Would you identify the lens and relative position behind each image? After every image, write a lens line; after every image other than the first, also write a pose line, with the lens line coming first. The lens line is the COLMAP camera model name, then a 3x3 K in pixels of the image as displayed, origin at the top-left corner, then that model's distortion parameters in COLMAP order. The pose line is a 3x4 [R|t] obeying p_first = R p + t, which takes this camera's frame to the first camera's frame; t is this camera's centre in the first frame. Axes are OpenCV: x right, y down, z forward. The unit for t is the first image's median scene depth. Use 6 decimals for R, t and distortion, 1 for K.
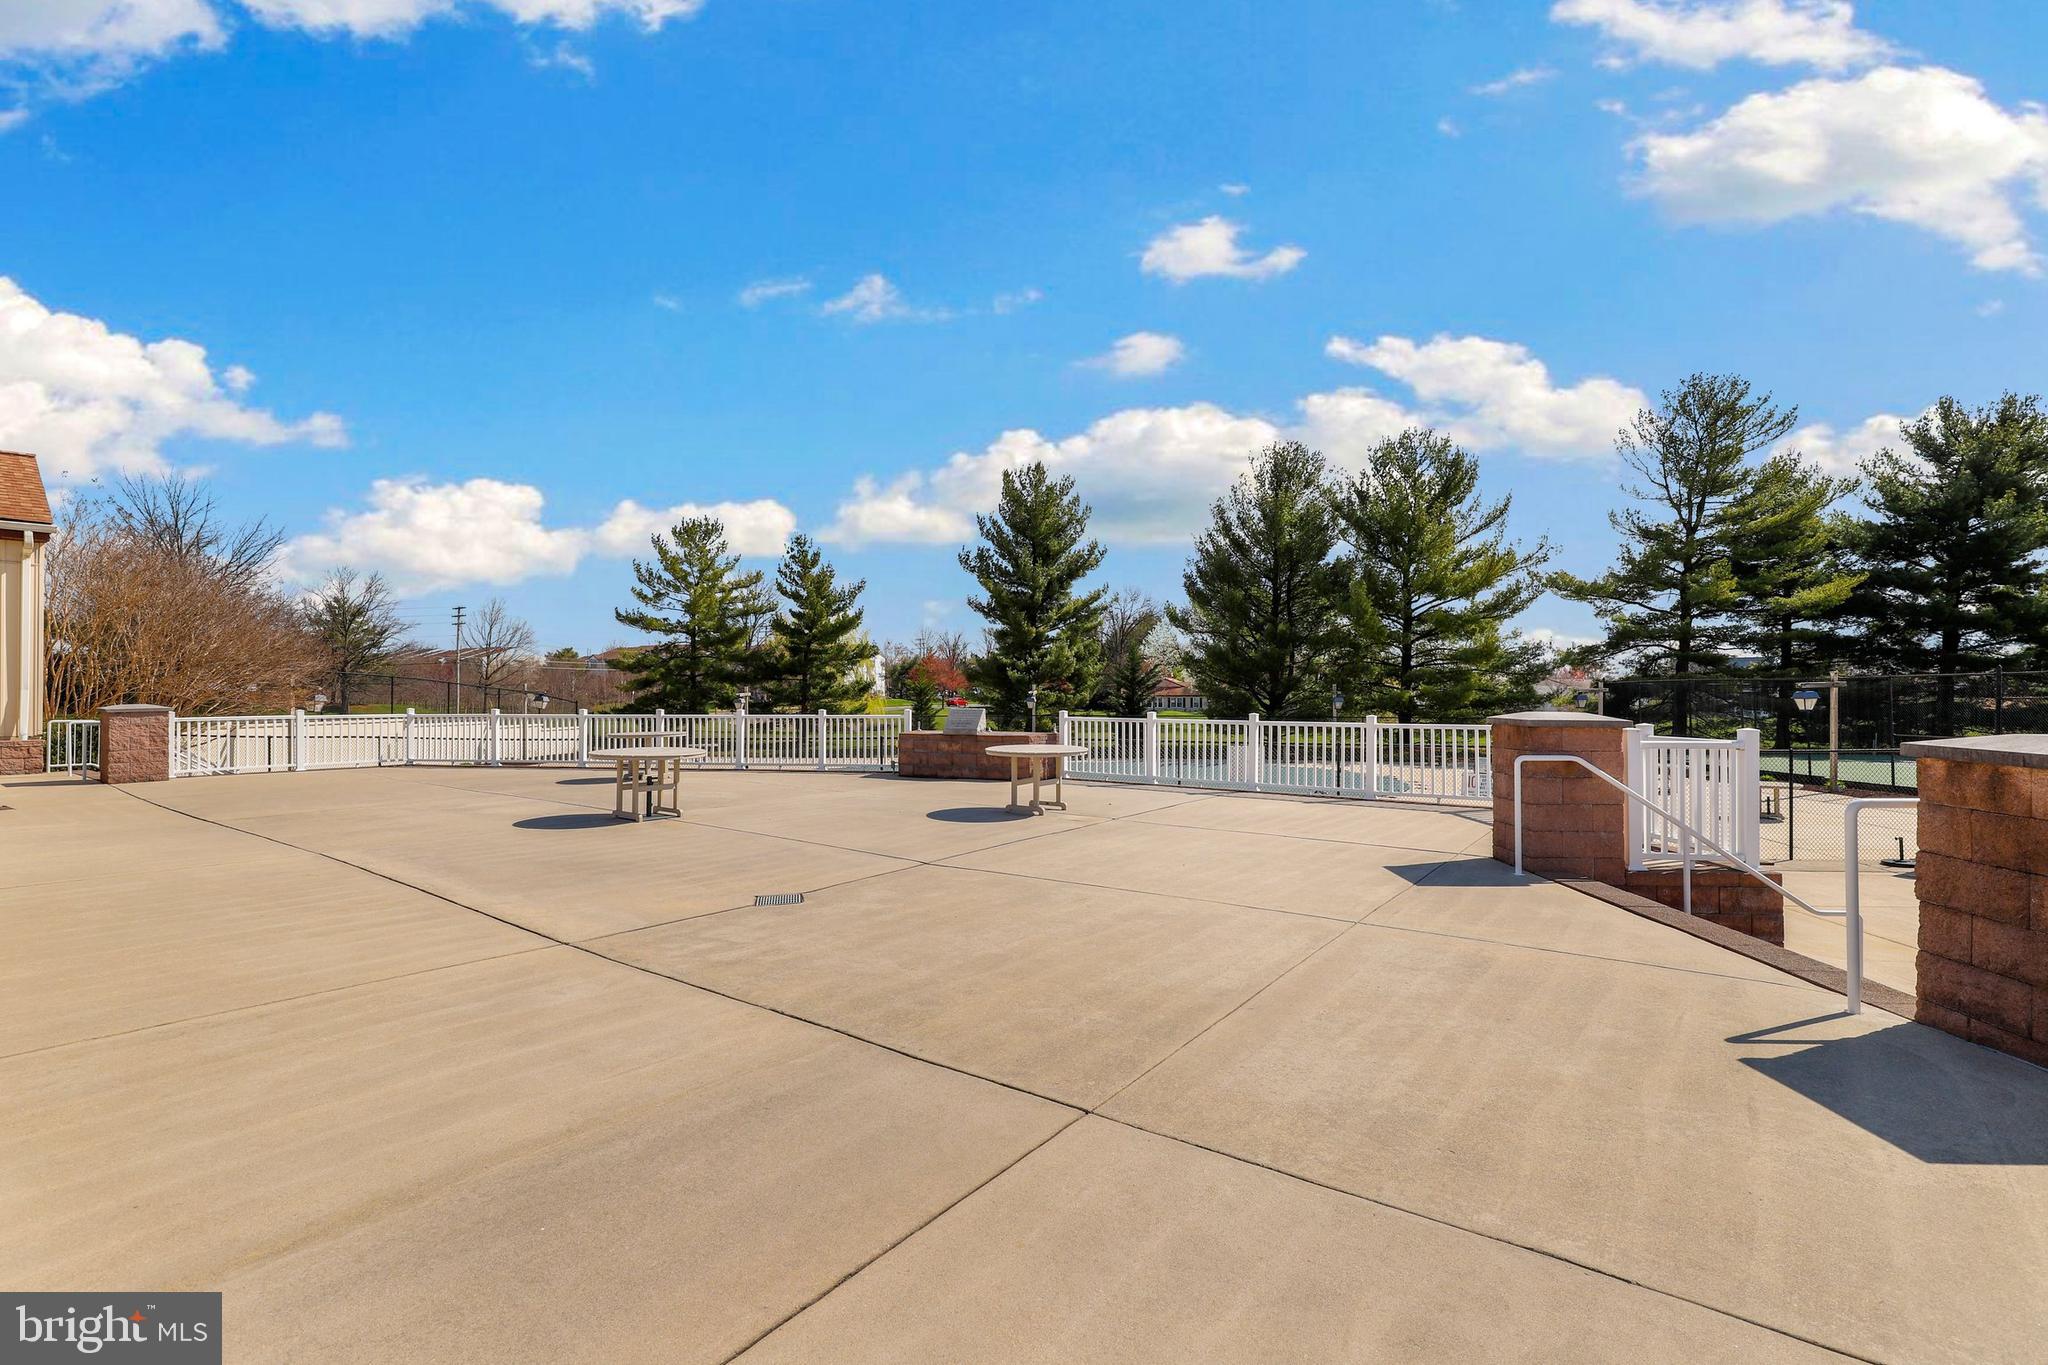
lens RADIAL K [[919.7, 0, 1034.4], [0, 919.7, 687.0], [0, 0, 1]] dist [-0.000701, -0.000072]
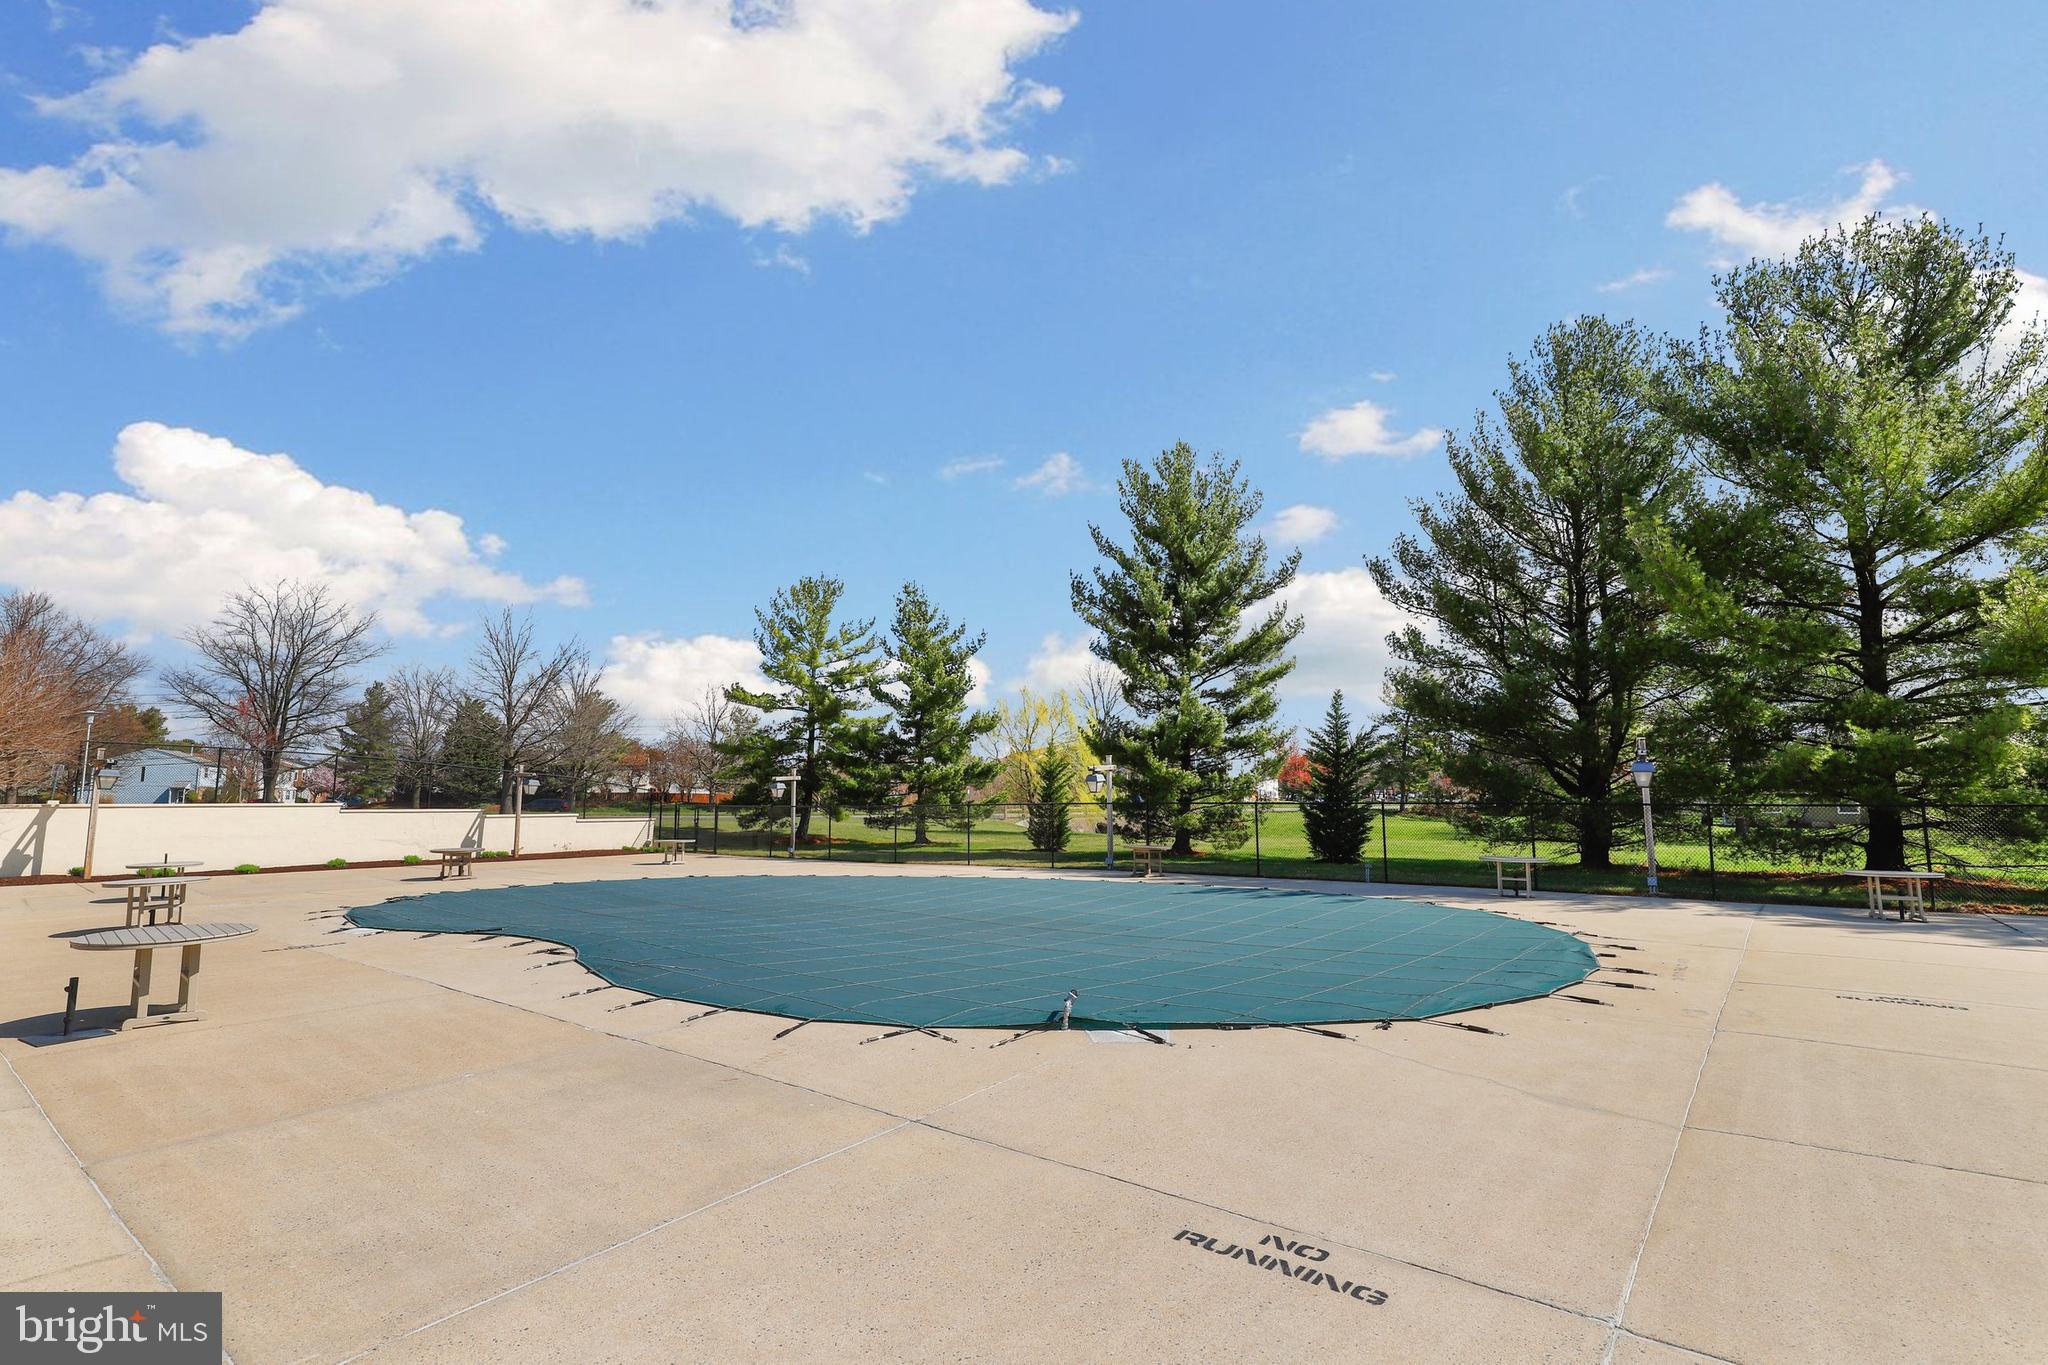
lens RADIAL K [[919.7, 0, 1034.4], [0, 919.7, 687.0], [0, 0, 1]] dist [-0.000701, -0.000072]
pose [[0.999999, 0.001233, -0.000181, -0.205929], [-0.001233, 0.999999, 0.000284, -0.164231], [0.000182, -0.000284, 1.000000, -0.118172]]
